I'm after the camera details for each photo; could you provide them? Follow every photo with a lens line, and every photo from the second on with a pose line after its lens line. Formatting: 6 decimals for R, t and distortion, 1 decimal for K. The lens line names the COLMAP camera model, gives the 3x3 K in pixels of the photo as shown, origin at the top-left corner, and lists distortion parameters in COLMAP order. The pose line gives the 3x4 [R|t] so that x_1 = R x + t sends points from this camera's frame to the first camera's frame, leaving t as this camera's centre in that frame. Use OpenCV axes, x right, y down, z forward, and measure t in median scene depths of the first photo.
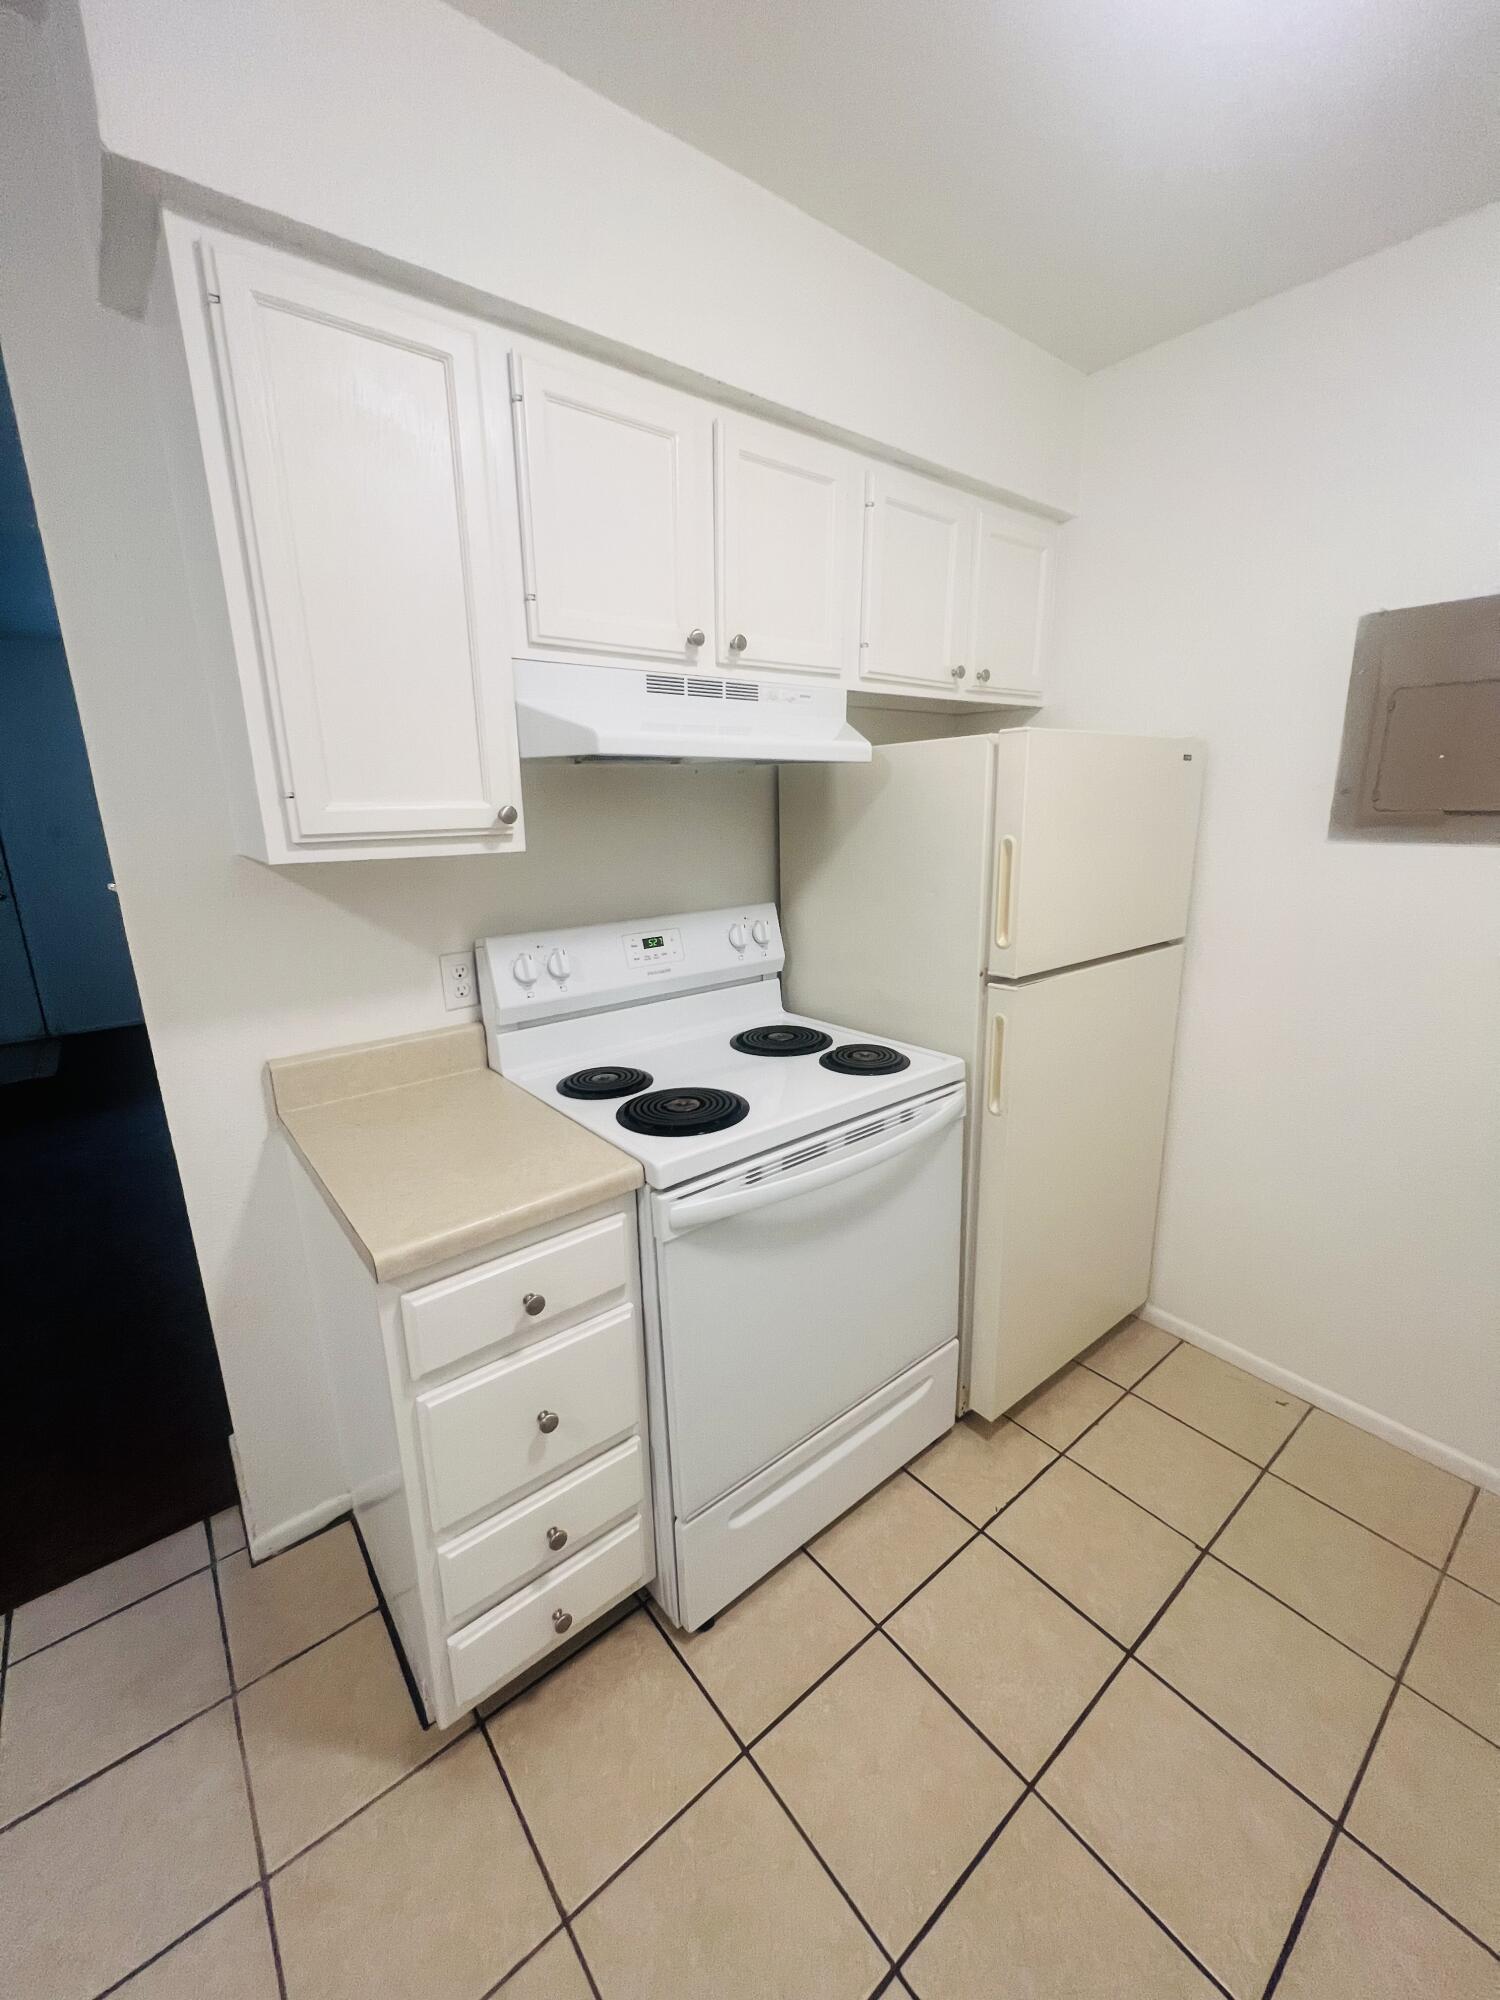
lens RADIAL K [[803.2, 0, 750.0], [0, 803.2, 1000.0], [0, 0, 1]] dist [0.001214, 0.000021]
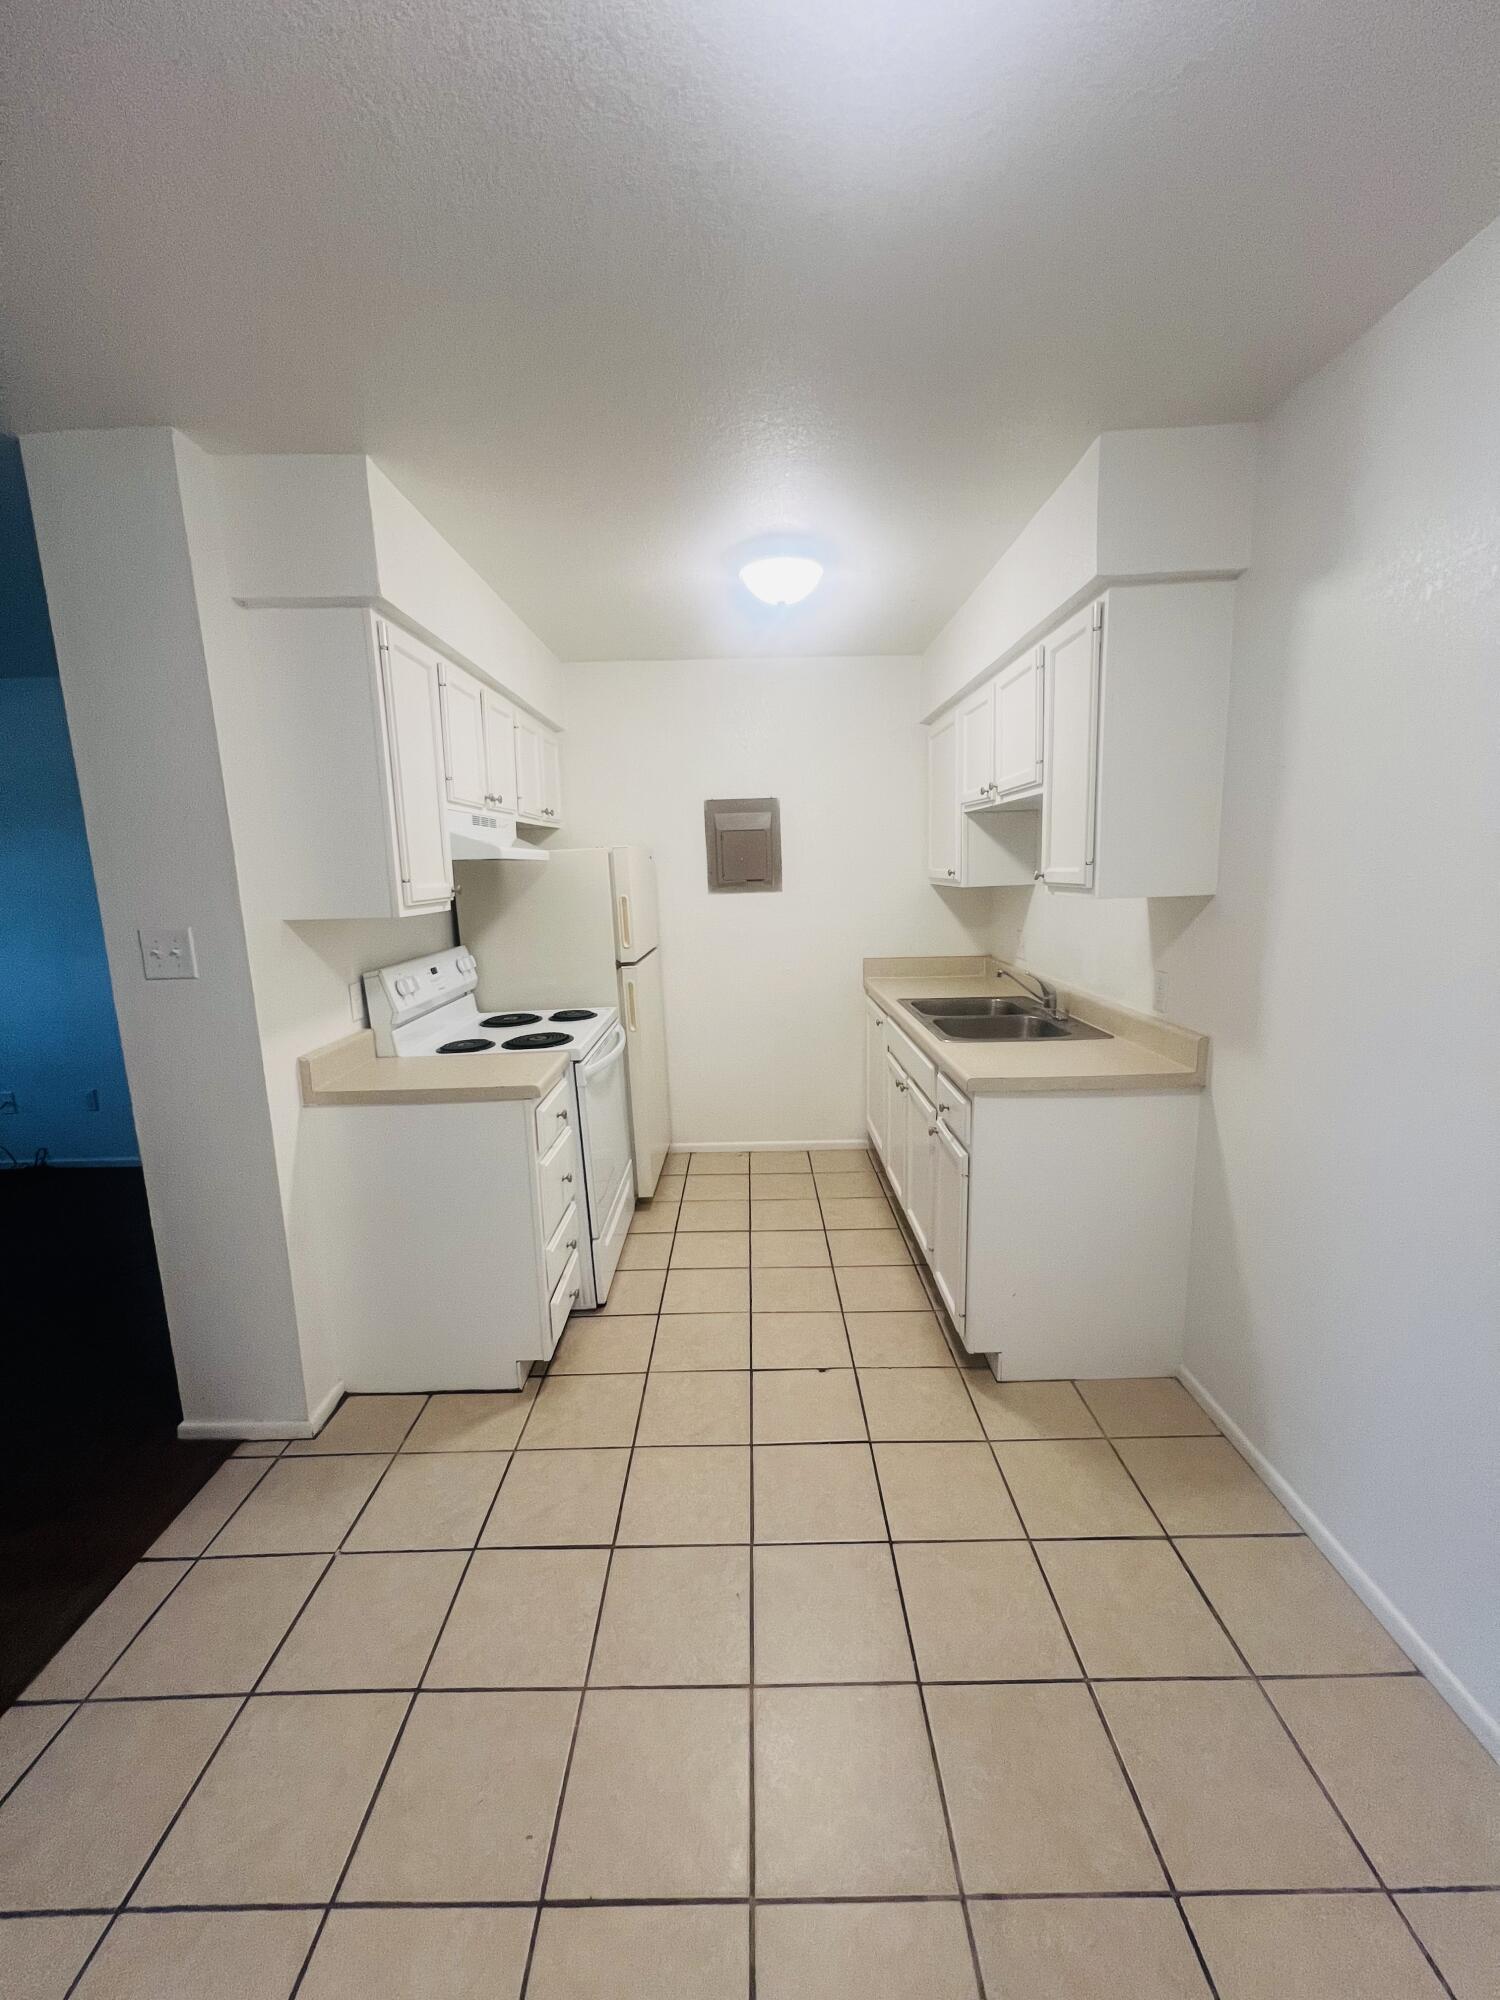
lens RADIAL K [[794.6, 0, 750.0], [0, 794.6, 1000.0], [0, 0, 1]] dist [0.000319, 0.000028]
pose [[0.629162, -0.136109, 0.765264, -1.041300], [0.213617, 0.976916, -0.001872, 0.133608], [-0.747344, 0.164651, 0.643714, -0.519236]]
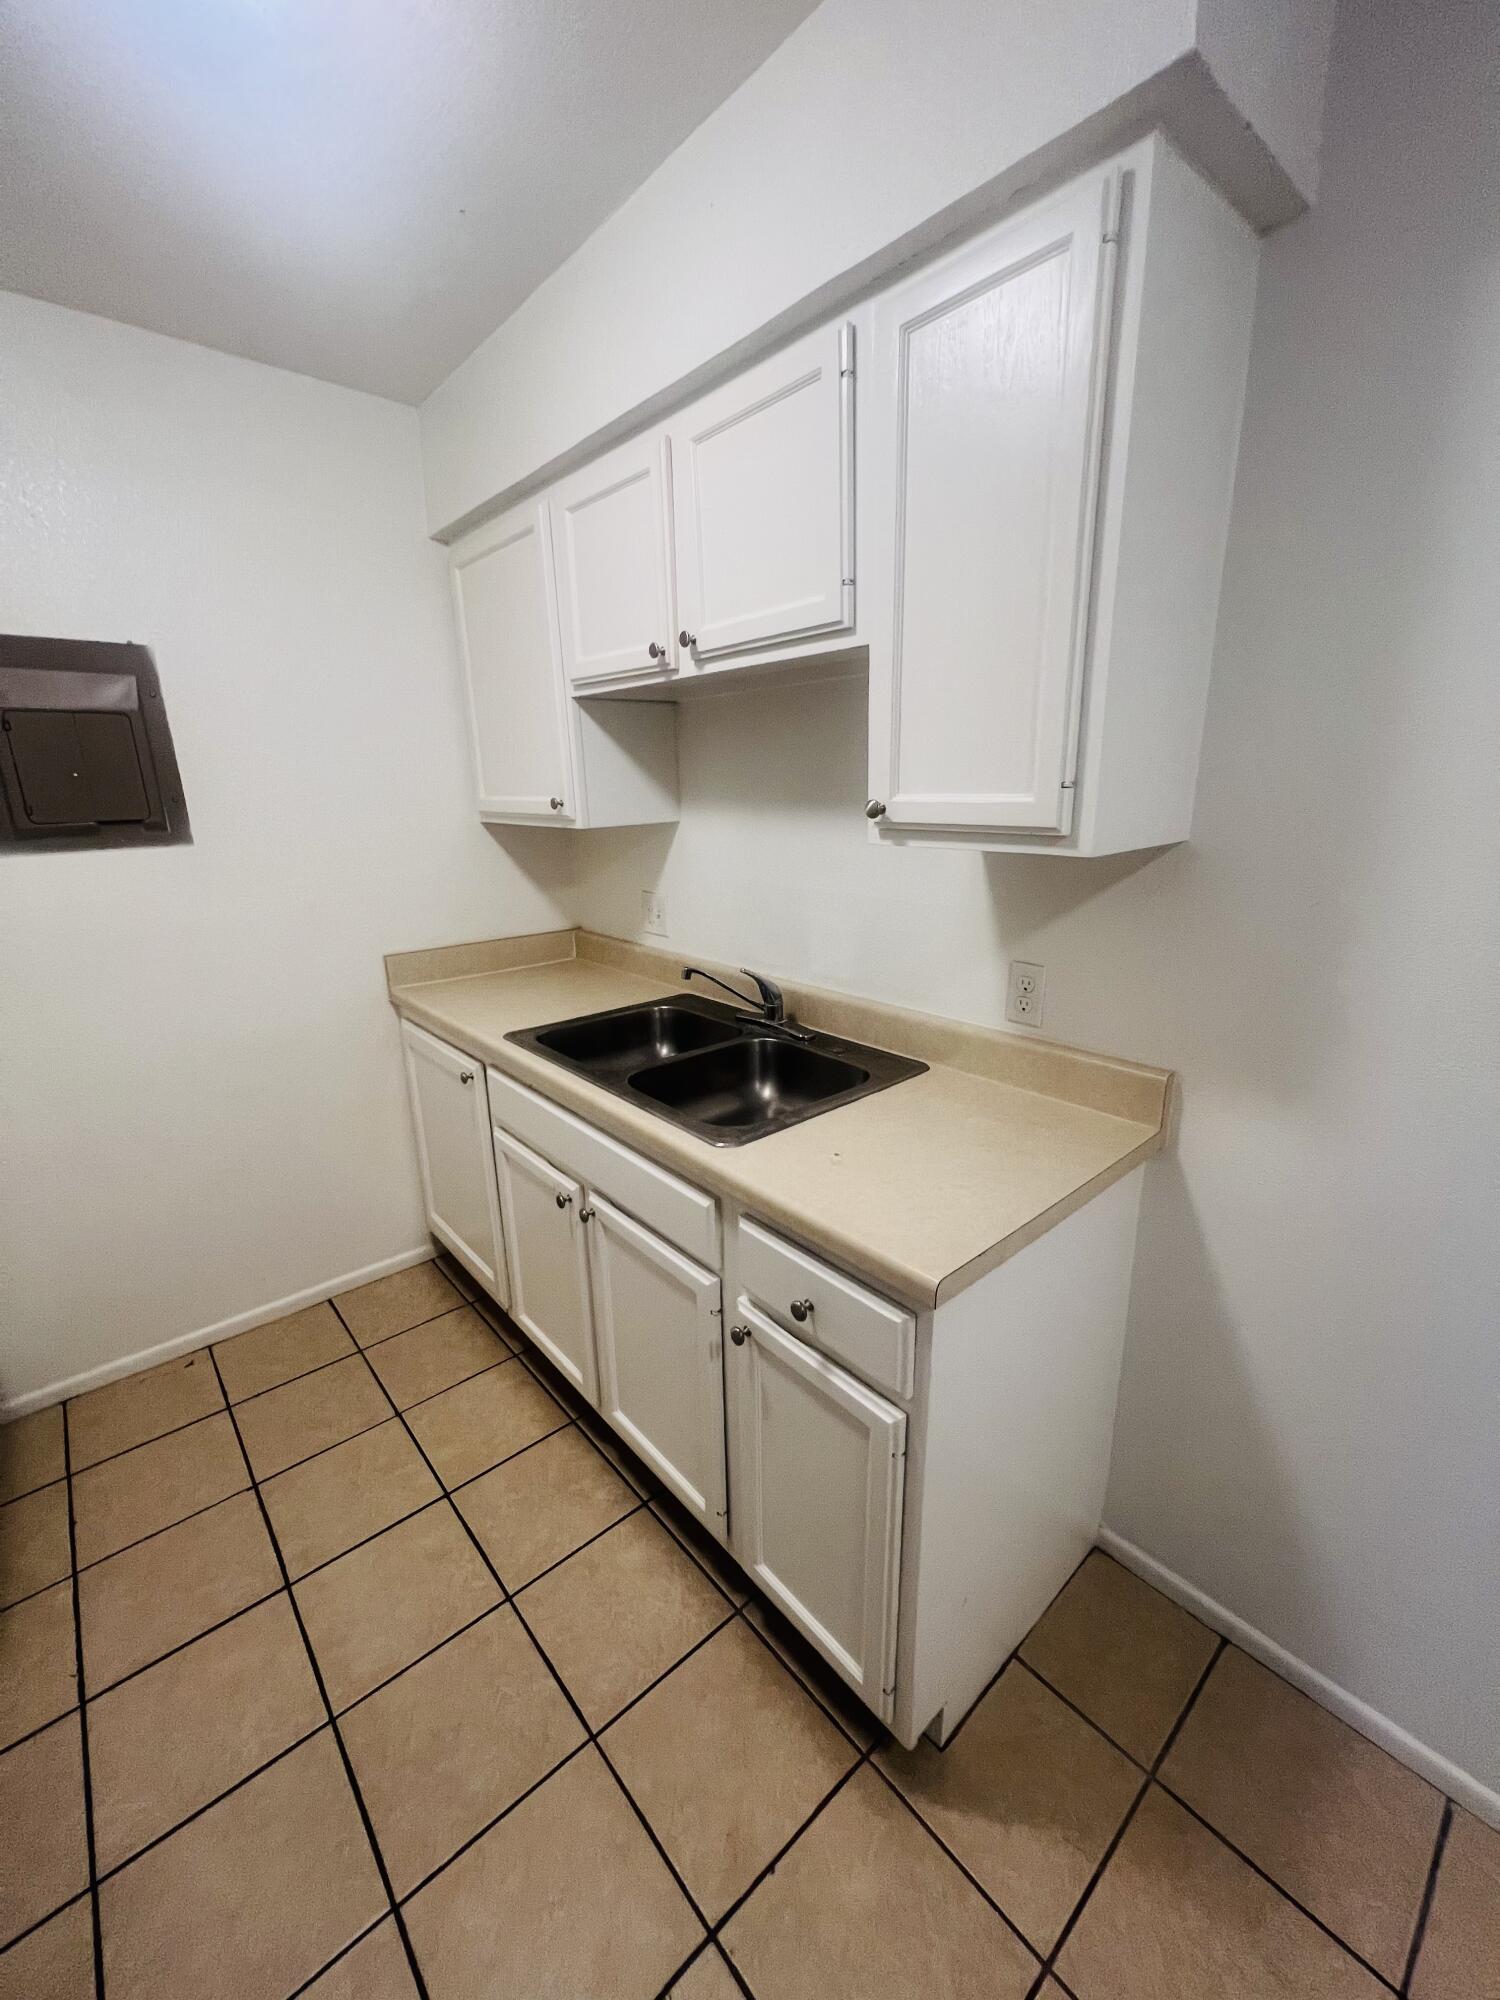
lens RADIAL K [[794.6, 0, 750.0], [0, 794.6, 1000.0], [0, 0, 1]] dist [0.000319, 0.000028]
pose [[-0.036838, -0.255848, 0.966015, -0.339848], [0.267204, 0.928952, 0.256221, -0.035418], [-0.962936, 0.267562, 0.034142, 0.120948]]
